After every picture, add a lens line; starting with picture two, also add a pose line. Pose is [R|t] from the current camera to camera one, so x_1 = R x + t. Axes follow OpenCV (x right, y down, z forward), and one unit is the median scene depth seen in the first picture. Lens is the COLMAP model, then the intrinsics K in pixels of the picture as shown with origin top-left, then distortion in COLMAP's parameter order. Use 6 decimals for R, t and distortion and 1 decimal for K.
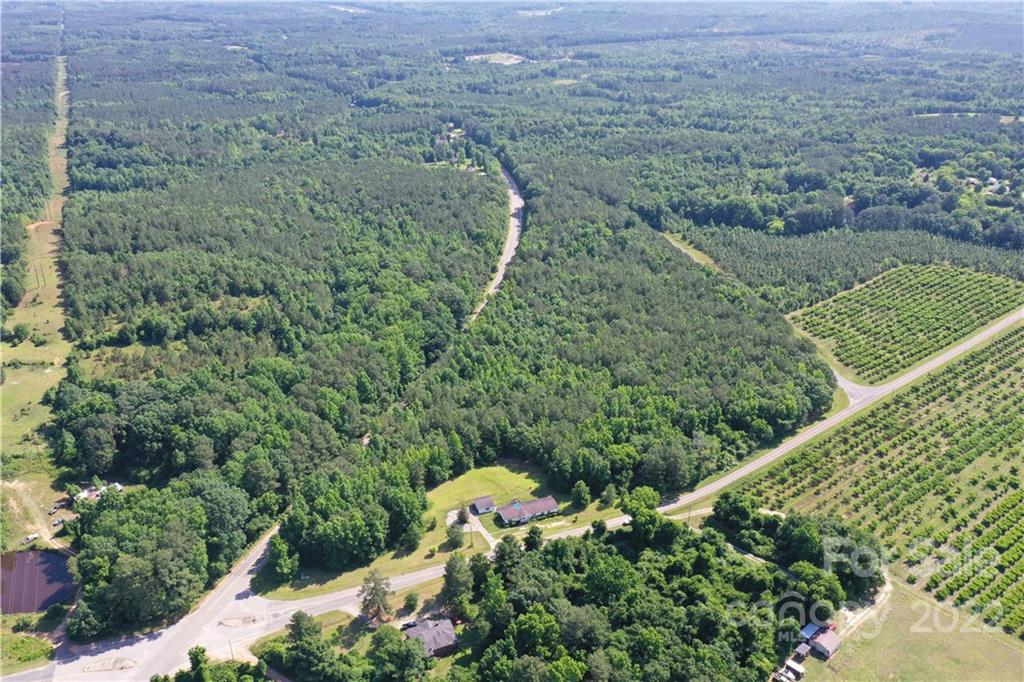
lens RADIAL K [[814.7, 0, 514.5], [0, 814.7, 335.5], [0, 0, 1]] dist [0.009229, 0.004369]
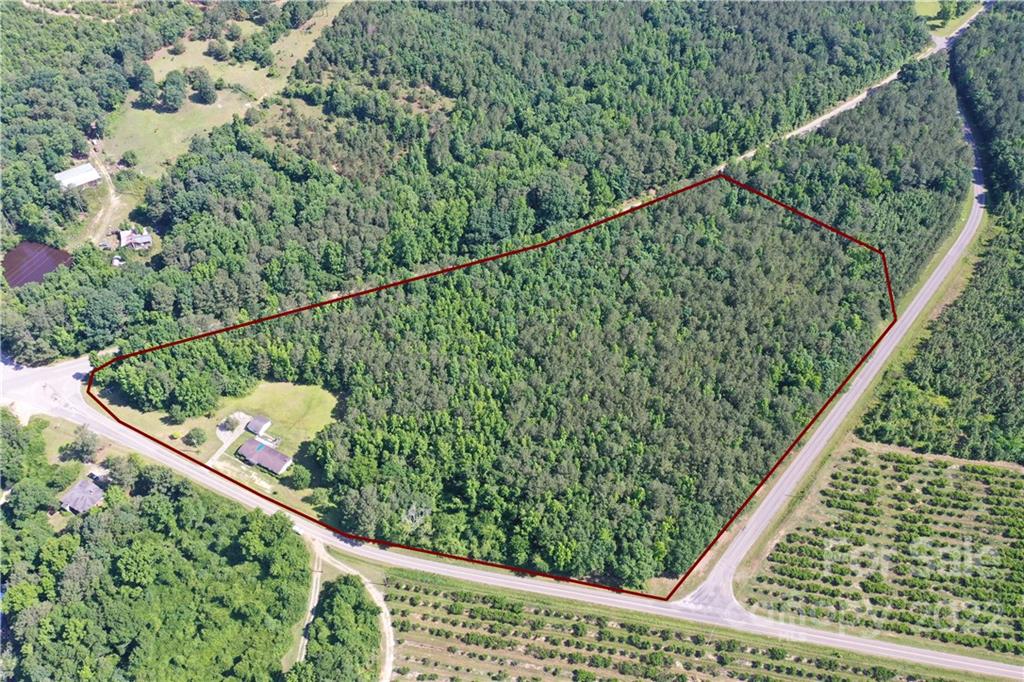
lens RADIAL K [[814.7, 0, 514.5], [0, 814.7, 335.5], [0, 0, 1]] dist [0.009229, 0.004369]
pose [[0.656067, 0.548305, -0.518592, 0.695413], [-0.311093, 0.822529, 0.476095, -0.521127], [0.687602, -0.151020, 0.710209, 0.496484]]
